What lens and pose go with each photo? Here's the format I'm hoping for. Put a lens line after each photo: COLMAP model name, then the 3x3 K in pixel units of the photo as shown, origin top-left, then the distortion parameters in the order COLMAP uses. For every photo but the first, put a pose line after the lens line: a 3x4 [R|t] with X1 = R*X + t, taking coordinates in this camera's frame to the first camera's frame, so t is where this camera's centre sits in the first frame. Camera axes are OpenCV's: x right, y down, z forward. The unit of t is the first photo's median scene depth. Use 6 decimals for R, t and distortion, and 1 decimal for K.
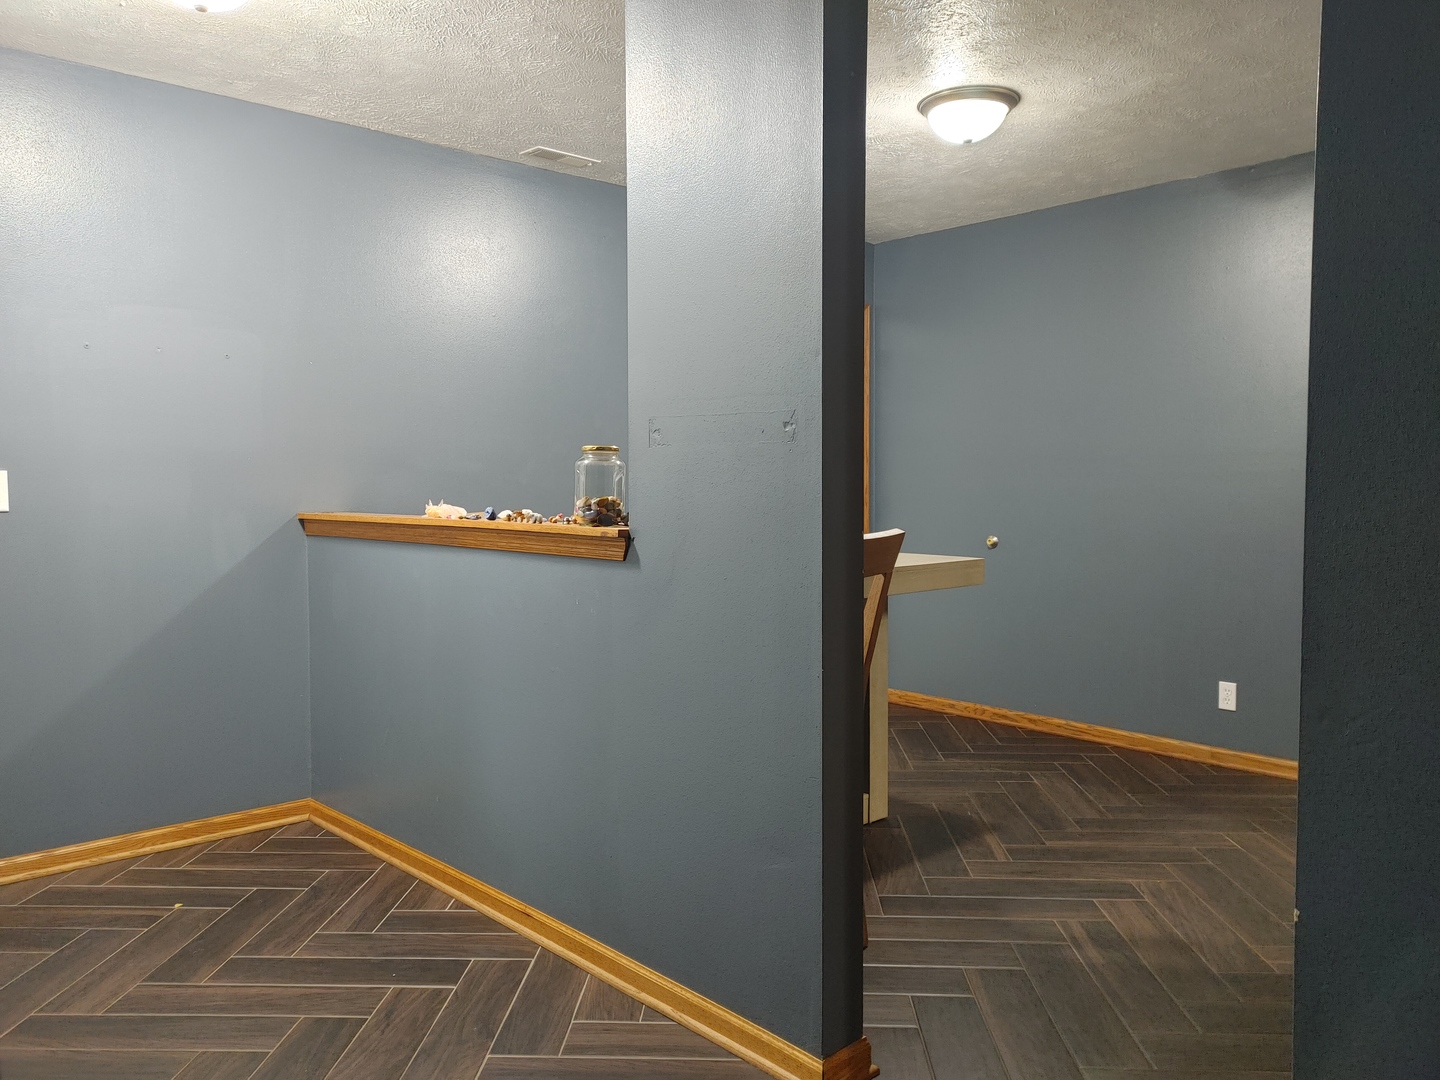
lens RADIAL K [[1148.1, 0, 656.9], [0, 1148.1, 520.6], [0, 0, 1]] dist [0.052875, -0.001878]
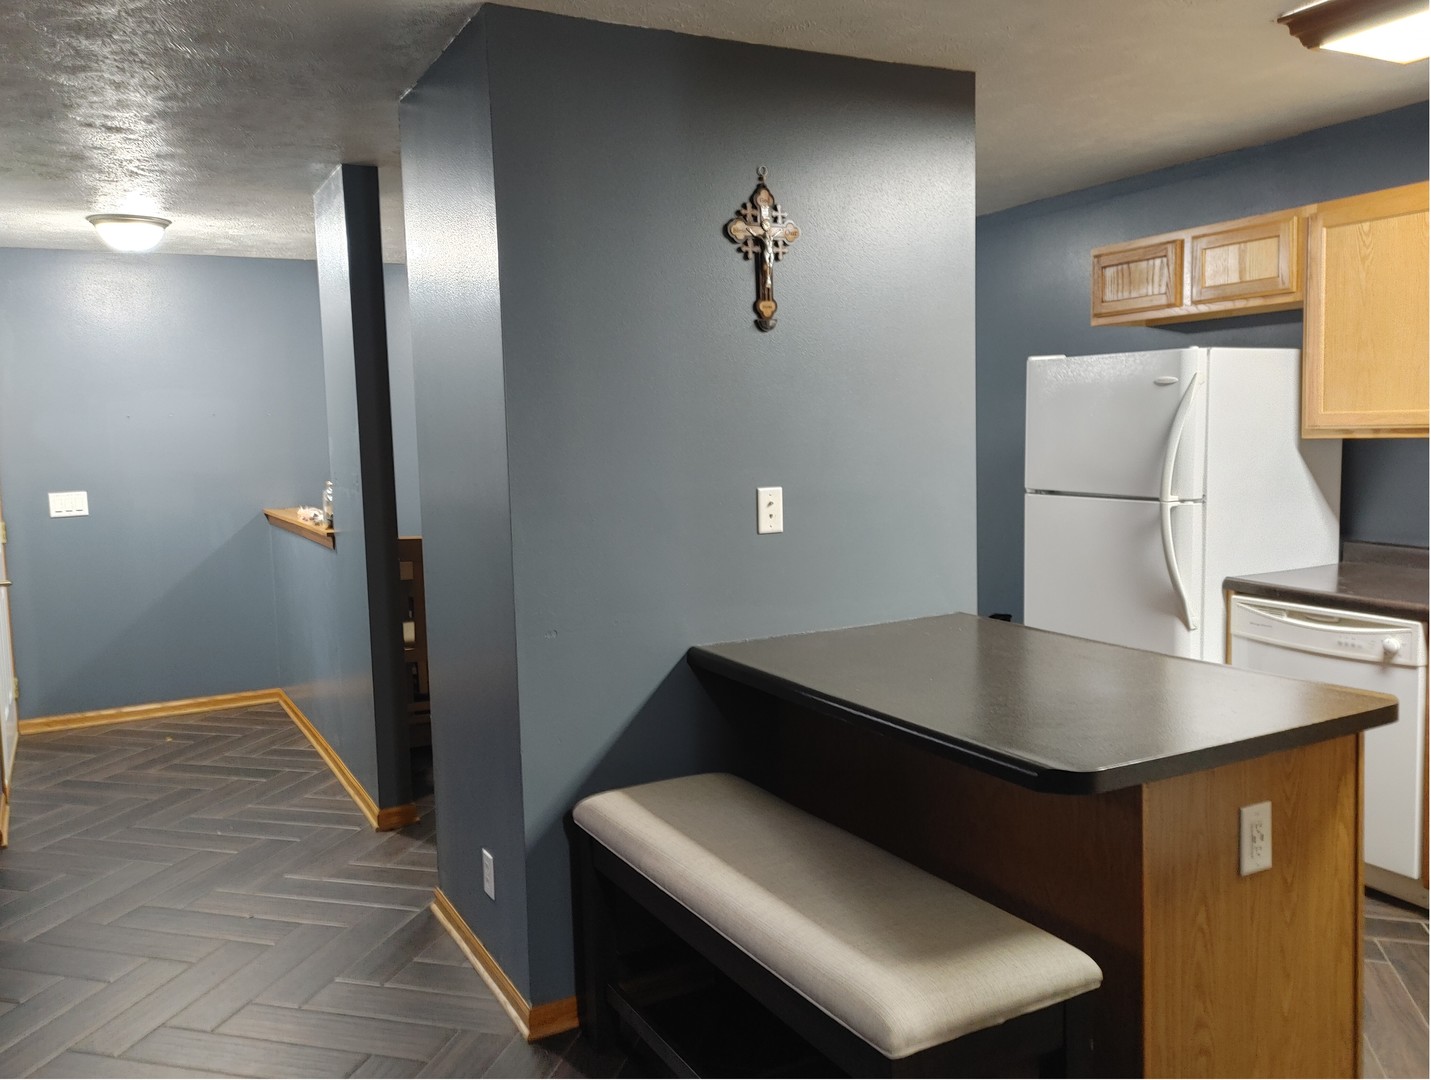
lens RADIAL K [[1141.0, 0, 652.8], [0, 1141.0, 520.7], [0, 0, 1]] dist [0.052875, -0.001878]
pose [[0.971889, 0.000039, -0.235438, 0.649193], [0.009481, 0.999182, 0.039303, -0.054782], [0.235247, -0.040431, 0.971094, -0.461876]]
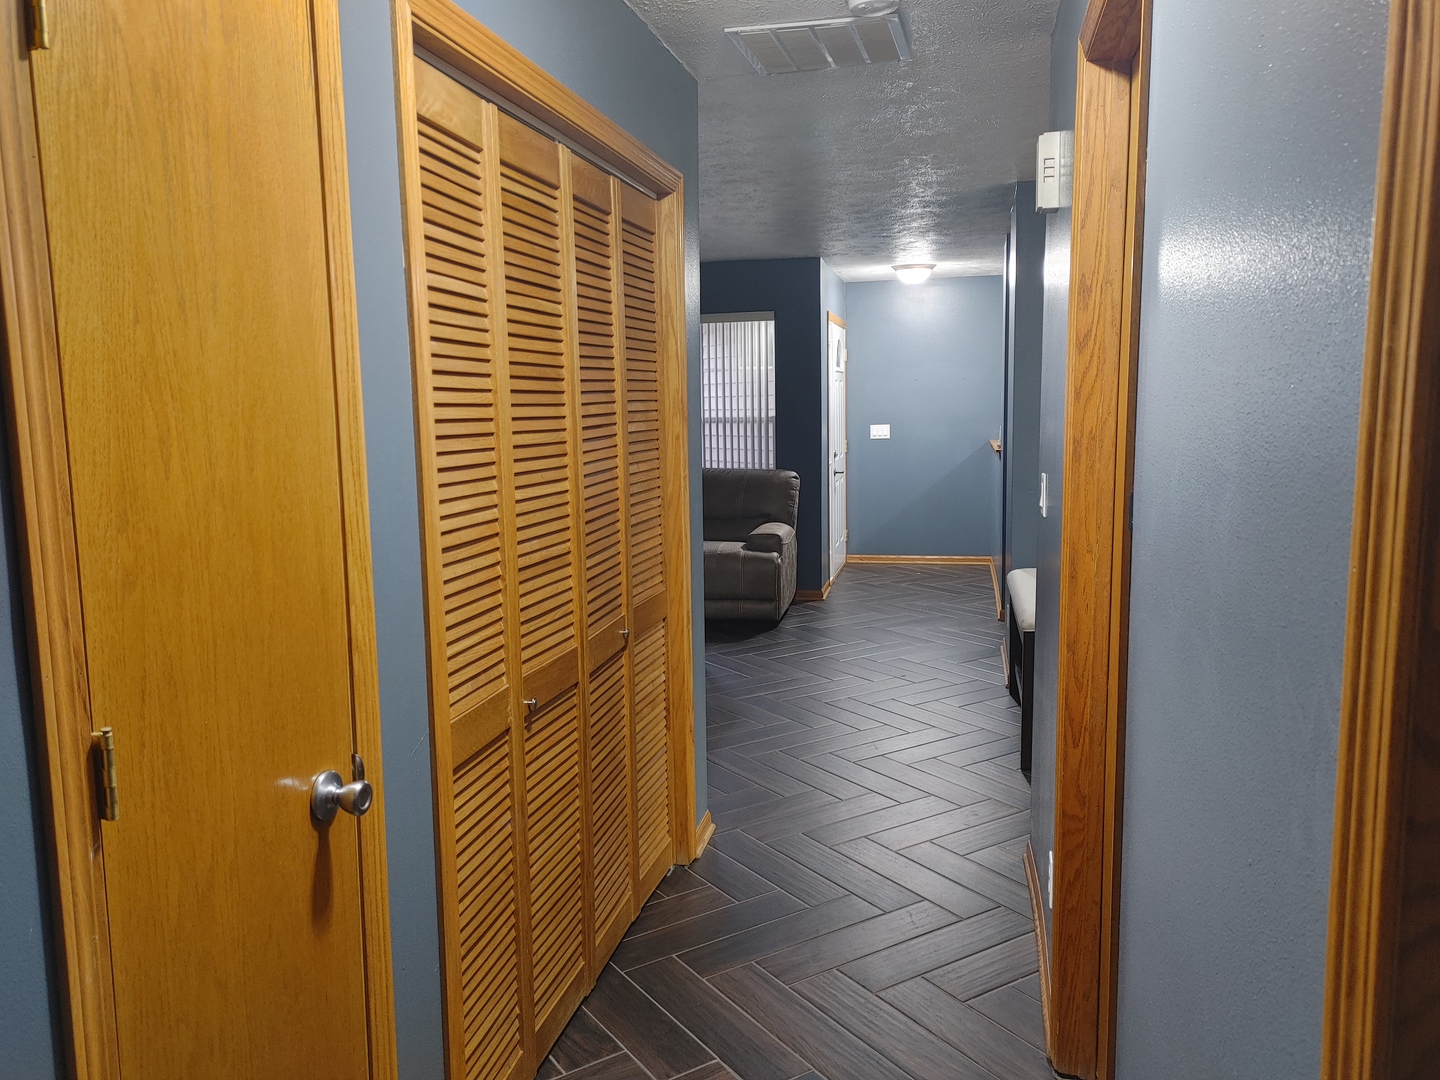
lens RADIAL K [[1102.1, 0, 720.3], [0, 1102.1, 544.2], [0, 0, 1]] dist [0.004356, 0.002252]
pose [[0.603929, 0.100318, -0.790700, 1.370398], [-0.034225, 0.994397, 0.100021, -0.003601], [0.796303, -0.033344, 0.603978, -0.998656]]
